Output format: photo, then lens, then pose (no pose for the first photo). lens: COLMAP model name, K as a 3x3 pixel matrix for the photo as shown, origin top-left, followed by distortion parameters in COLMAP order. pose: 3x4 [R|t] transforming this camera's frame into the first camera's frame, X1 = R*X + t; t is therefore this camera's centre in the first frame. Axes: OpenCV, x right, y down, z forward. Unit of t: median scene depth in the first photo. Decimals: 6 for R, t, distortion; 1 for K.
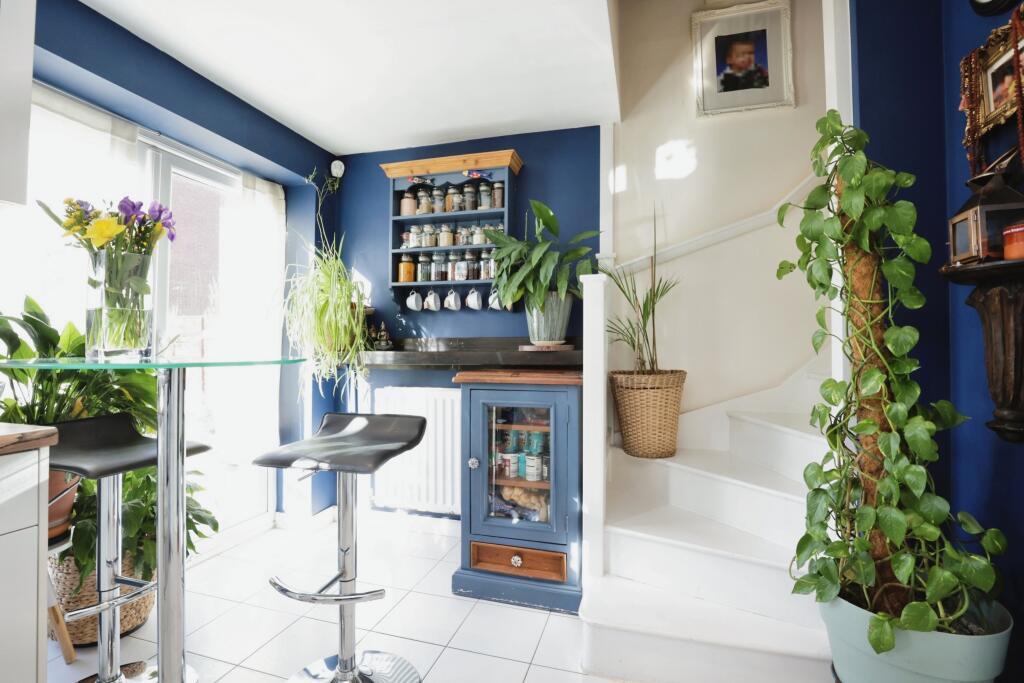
lens RADIAL K [[469.0, 0, 510.6], [0, 469.0, 348.9], [0, 0, 1]] dist [-0.036705, 0.000871]
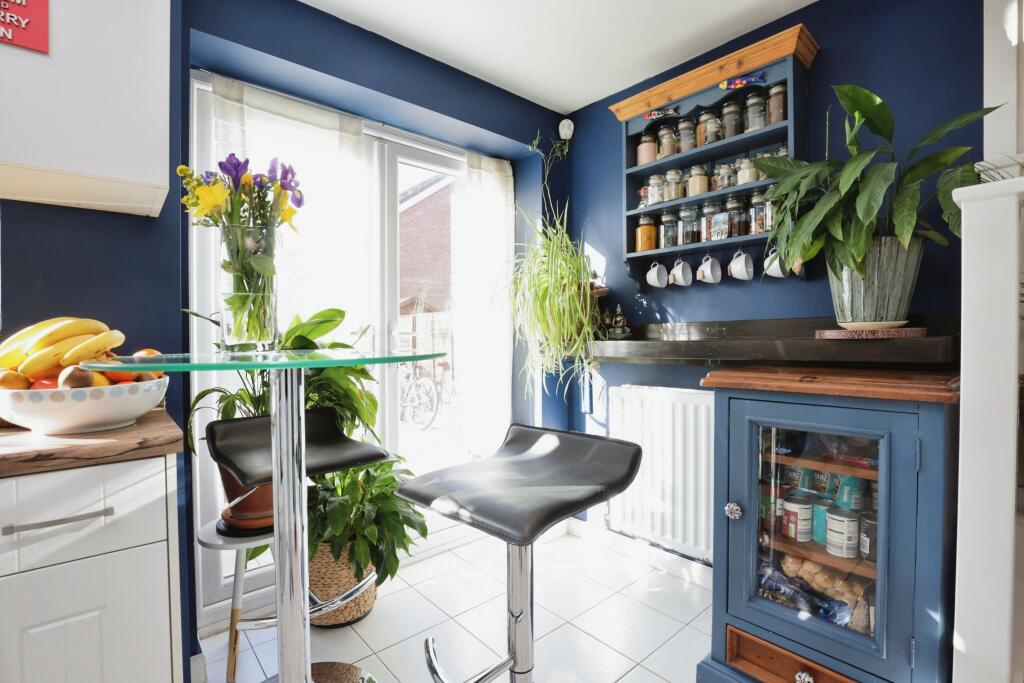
lens RADIAL K [[469.0, 0, 510.6], [0, 469.0, 348.9], [0, 0, 1]] dist [-0.036705, 0.000871]
pose [[0.842078, 0.000477, -0.539355, 0.006288], [0.012255, 0.999725, 0.020017, 0.000723], [0.539216, -0.023465, 0.841840, 0.236459]]
